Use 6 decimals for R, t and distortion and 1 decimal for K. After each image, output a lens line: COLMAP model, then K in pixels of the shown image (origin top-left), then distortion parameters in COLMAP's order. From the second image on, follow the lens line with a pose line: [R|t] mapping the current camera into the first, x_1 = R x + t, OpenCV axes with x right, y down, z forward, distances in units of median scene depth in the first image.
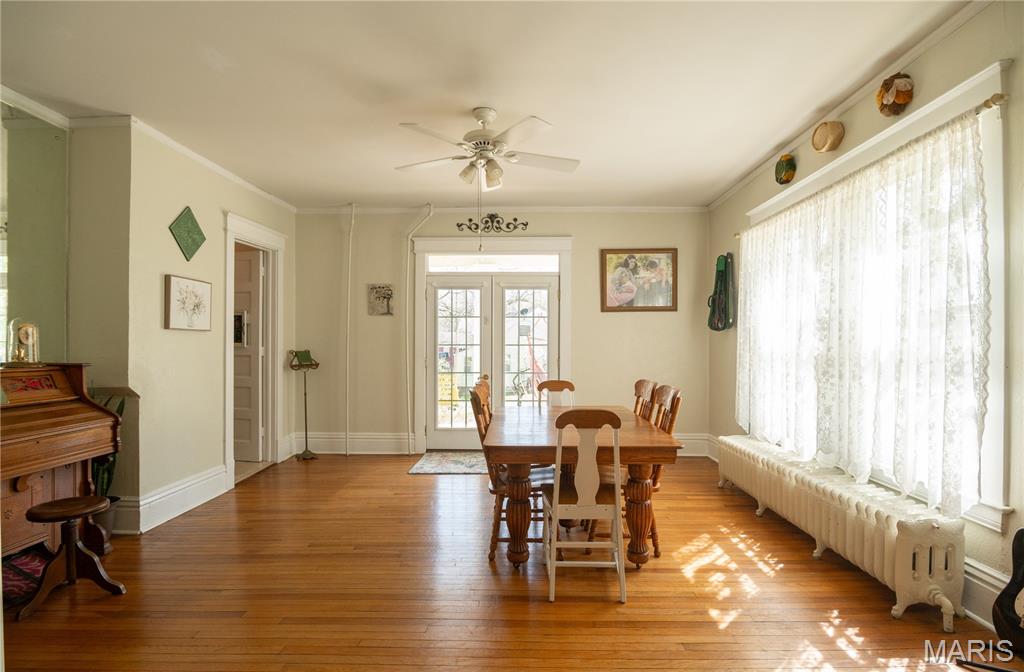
lens RADIAL K [[530.3, 0, 509.1], [0, 530.3, 344.9], [0, 0, 1]] dist [0.000260, 0.000302]
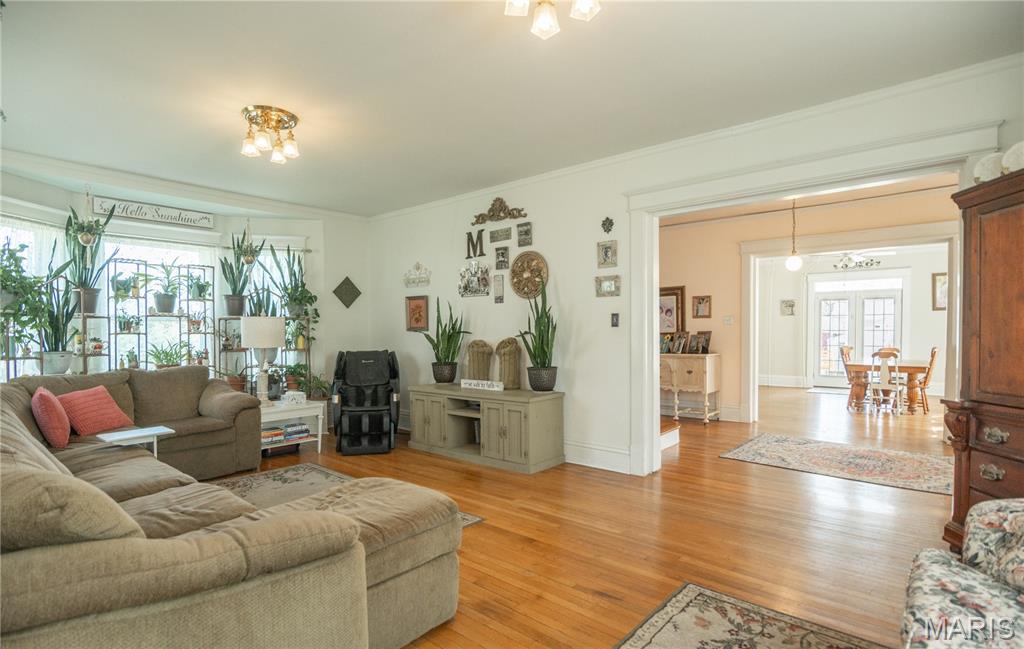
lens RADIAL K [[520.2, 0, 512.8], [0, 520.2, 344.4], [0, 0, 1]] dist [-0.000641, -0.000204]
pose [[0.790214, 0.010746, -0.612737, 0.134530], [0.003283, 0.999758, 0.021767, 0.005863], [0.612822, -0.019212, 0.789987, -1.151338]]
